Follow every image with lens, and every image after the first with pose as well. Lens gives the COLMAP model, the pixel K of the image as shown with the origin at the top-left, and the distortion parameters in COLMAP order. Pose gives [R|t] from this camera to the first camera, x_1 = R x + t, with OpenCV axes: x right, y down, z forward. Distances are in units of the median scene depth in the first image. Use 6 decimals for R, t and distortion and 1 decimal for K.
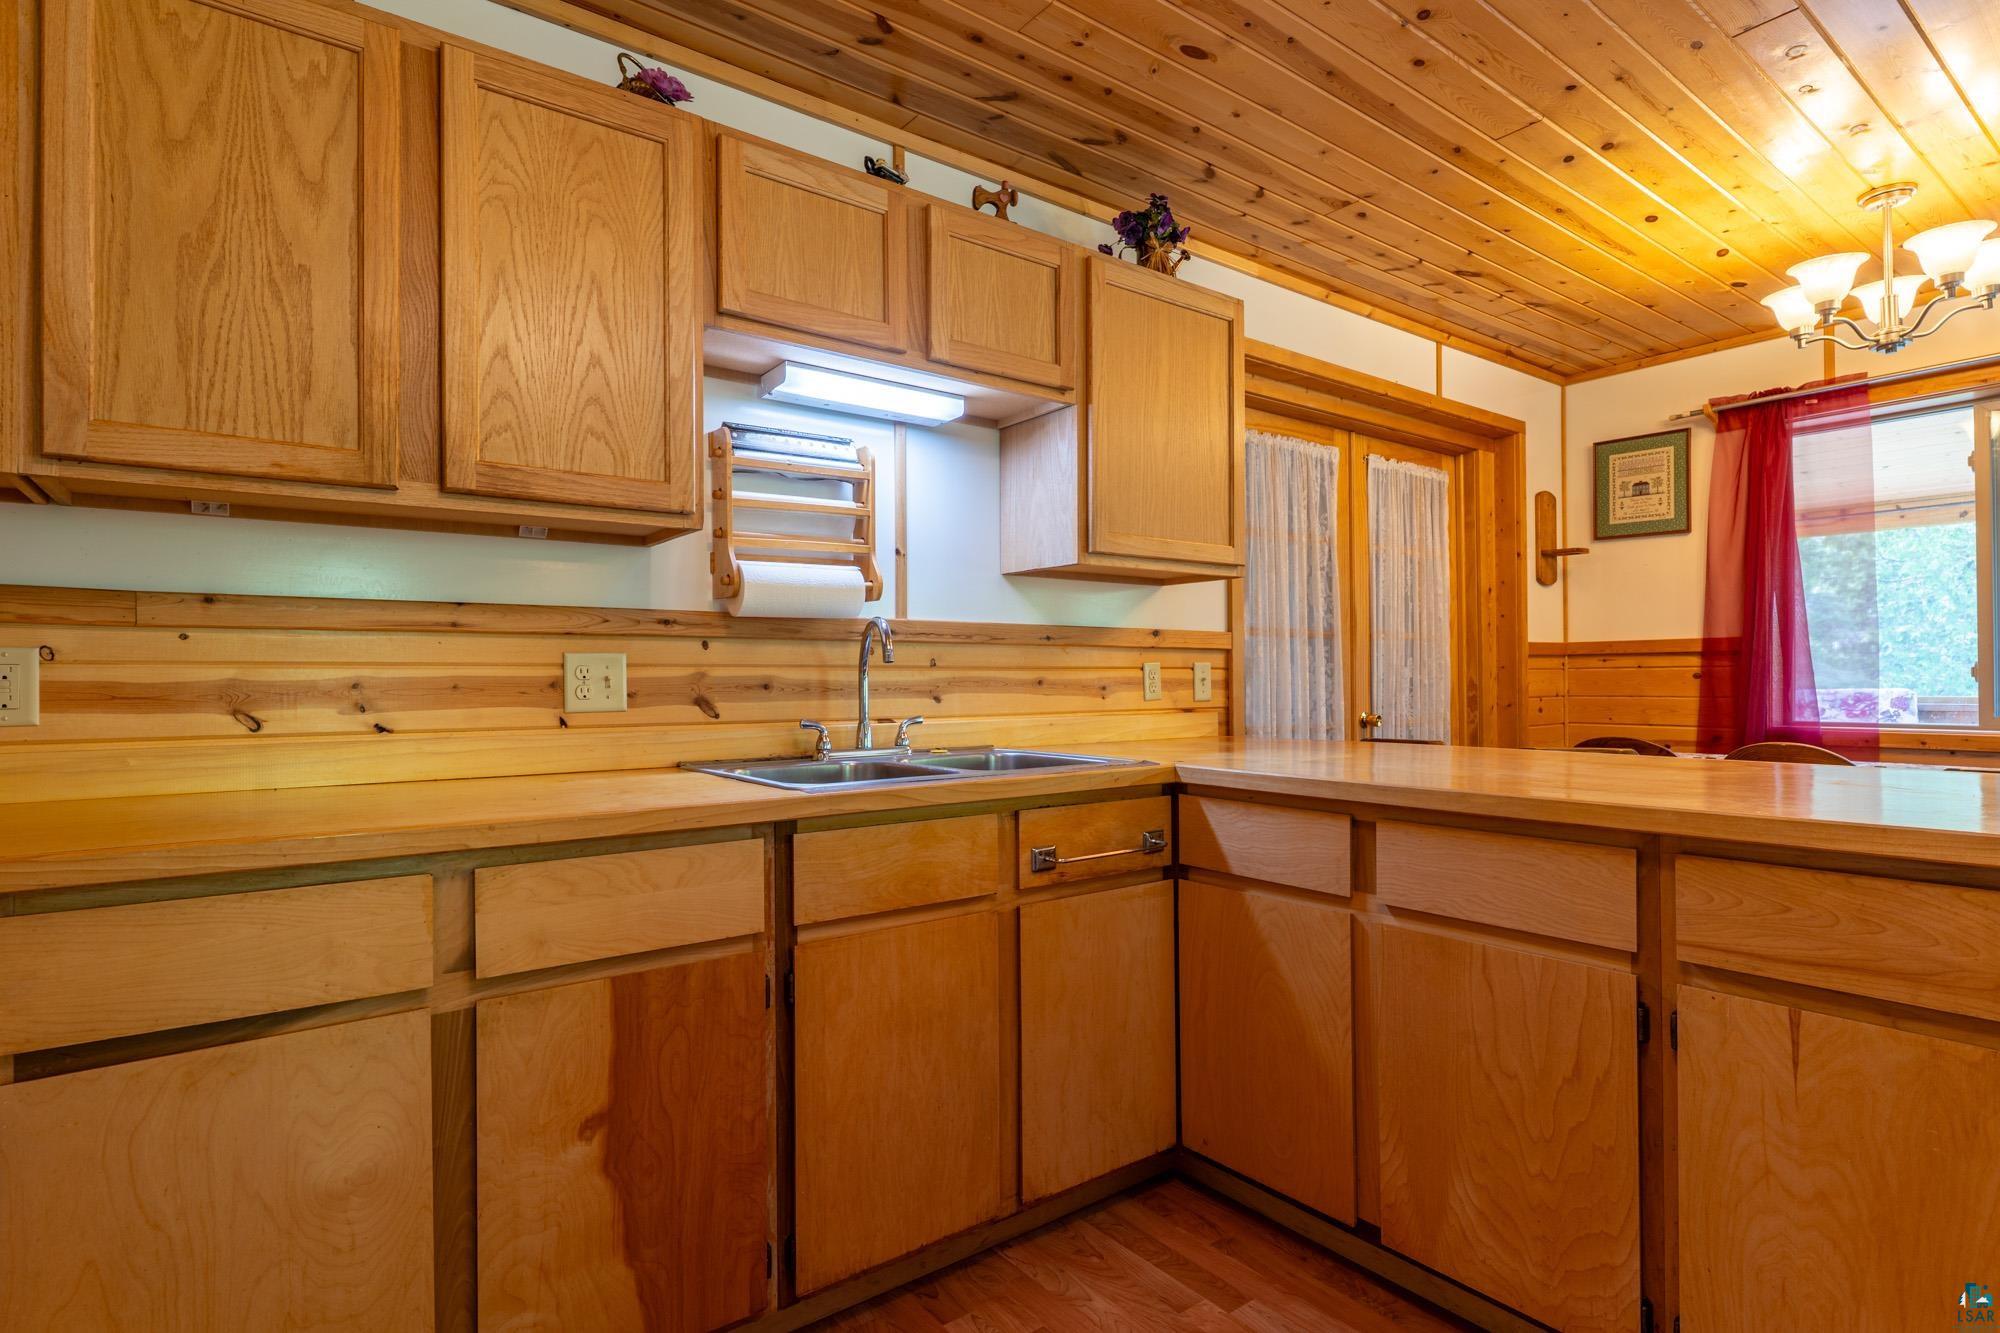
lens RADIAL K [[1034.2, 0, 996.1], [0, 1034.2, 673.2], [0, 0, 1]] dist [0.000291, 0.000271]
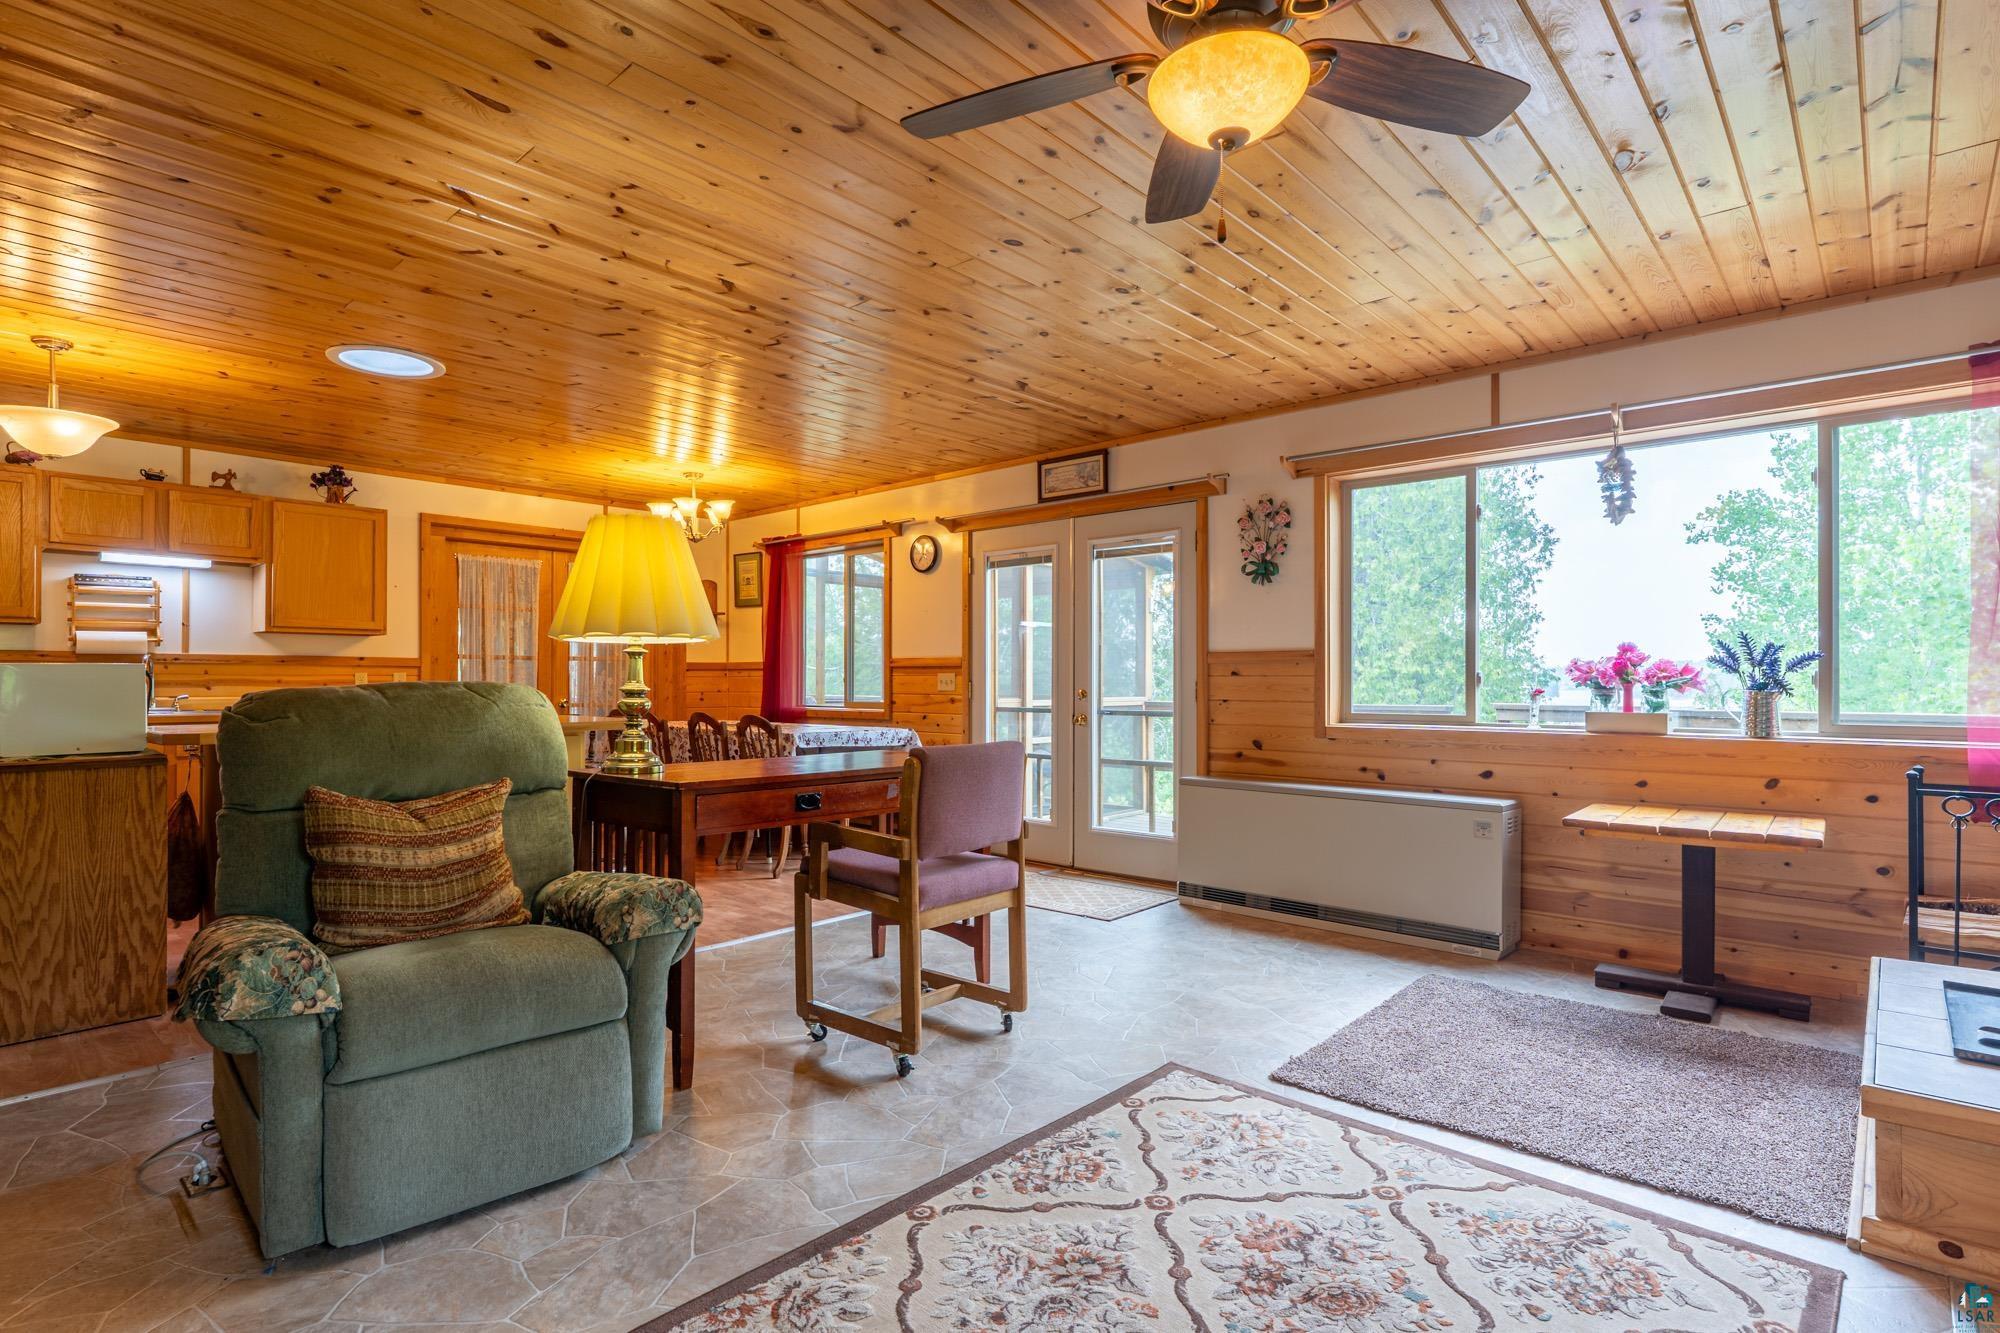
lens RADIAL K [[1034.2, 0, 993.9], [0, 1034.2, 678.6], [0, 0, 1]] dist [0.000291, 0.000271]
pose [[0.982626, 0.006751, 0.185475, 1.239156], [-0.006423, 0.999977, -0.002368, -0.001785], [-0.185486, 0.001135, 0.982646, -1.580045]]
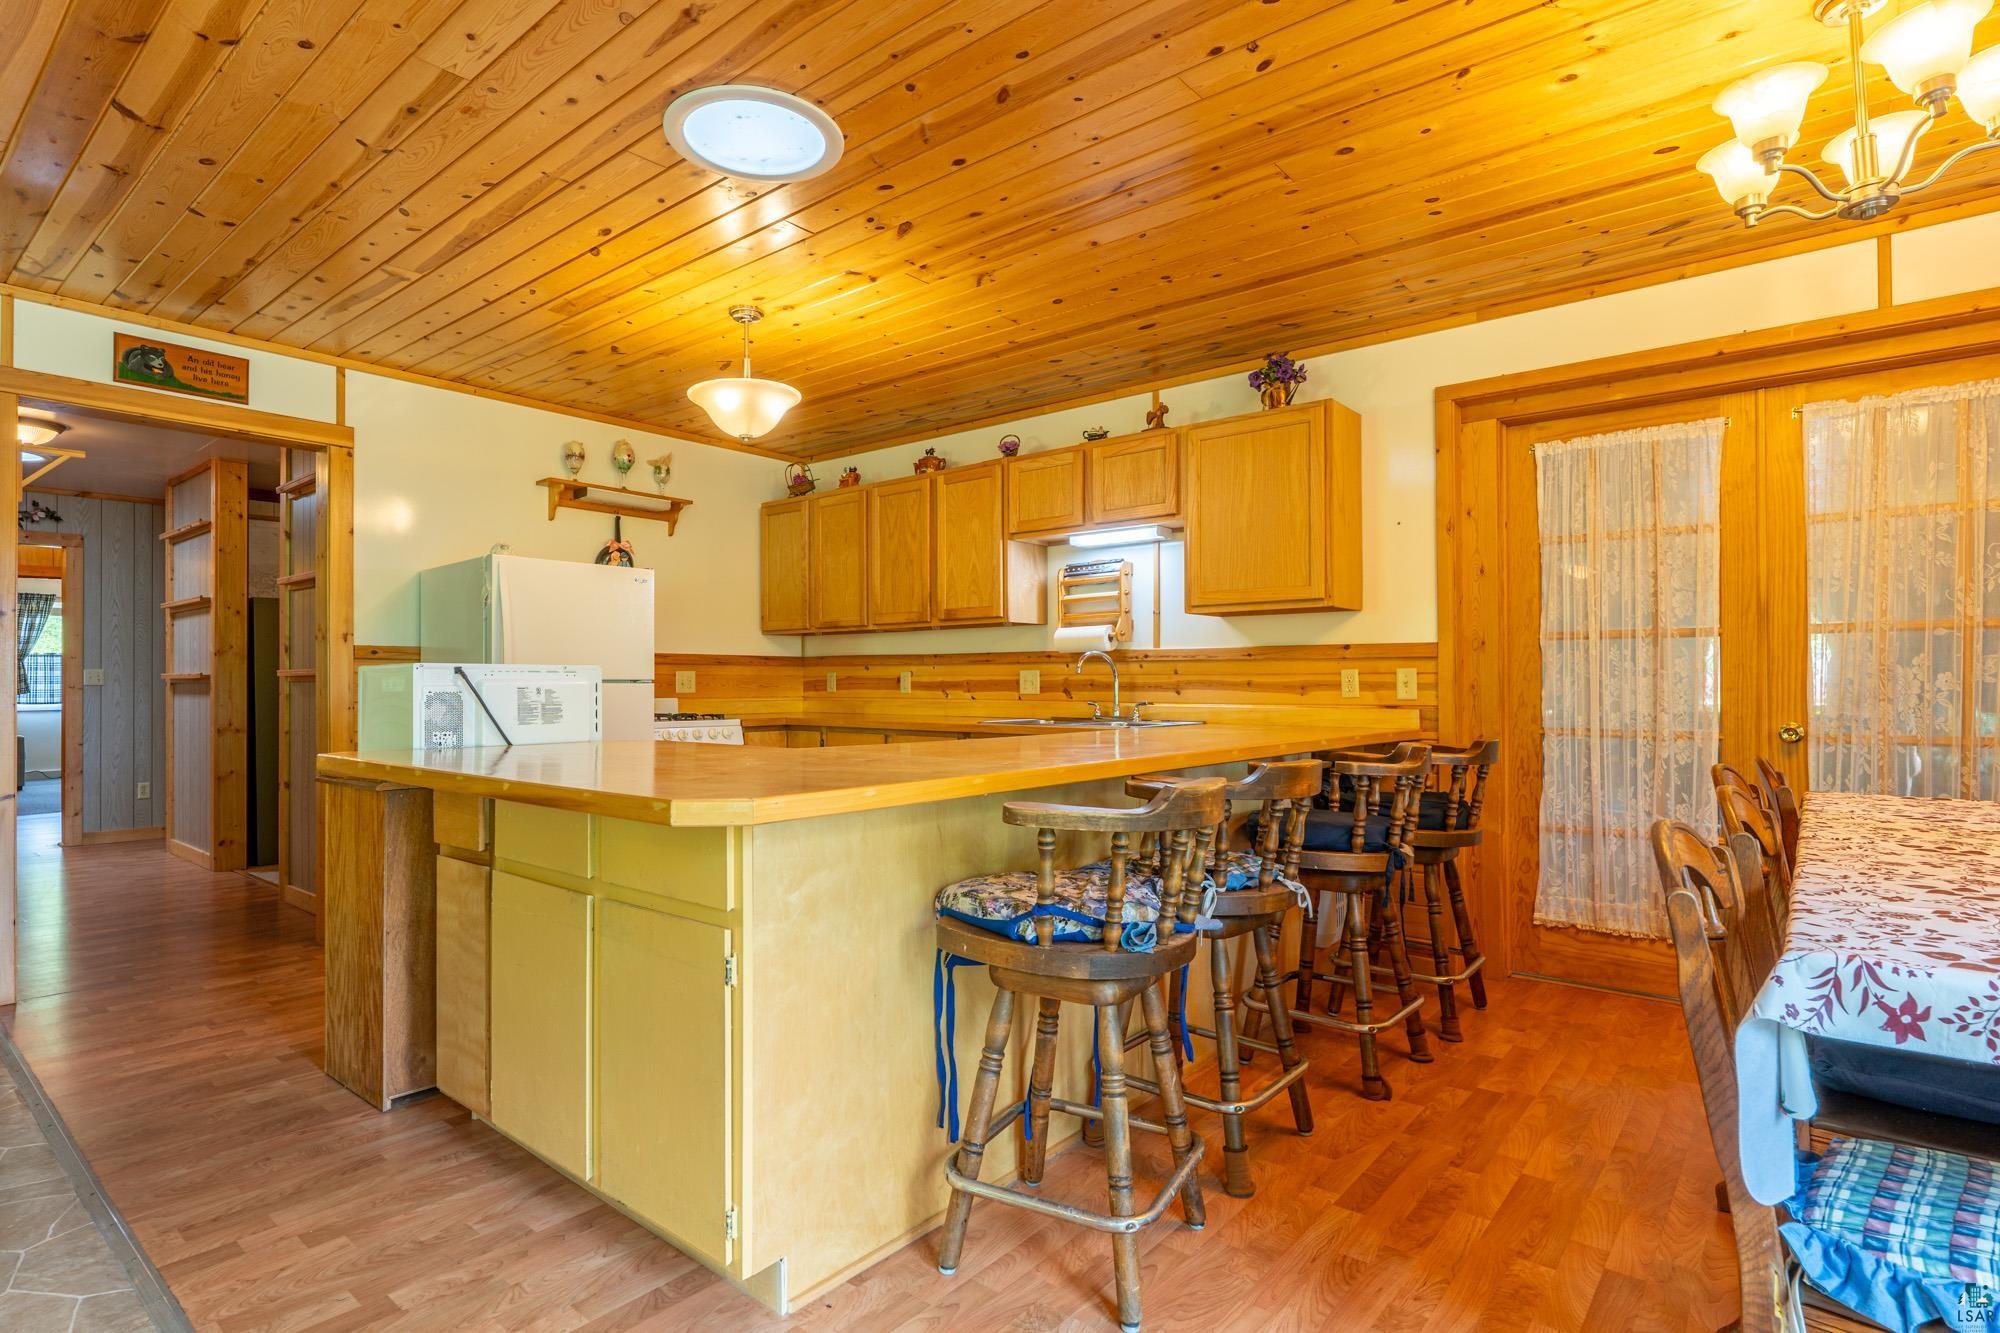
lens RADIAL K [[1034.2, 0, 995.8], [0, 1034.2, 674.0], [0, 0, 1]] dist [0.000291, 0.000271]
pose [[0.216999, -0.003248, -0.976166, 1.621861], [0.005087, 0.999985, -0.002196, -0.004397], [0.976159, -0.004490, 0.217012, 0.316855]]
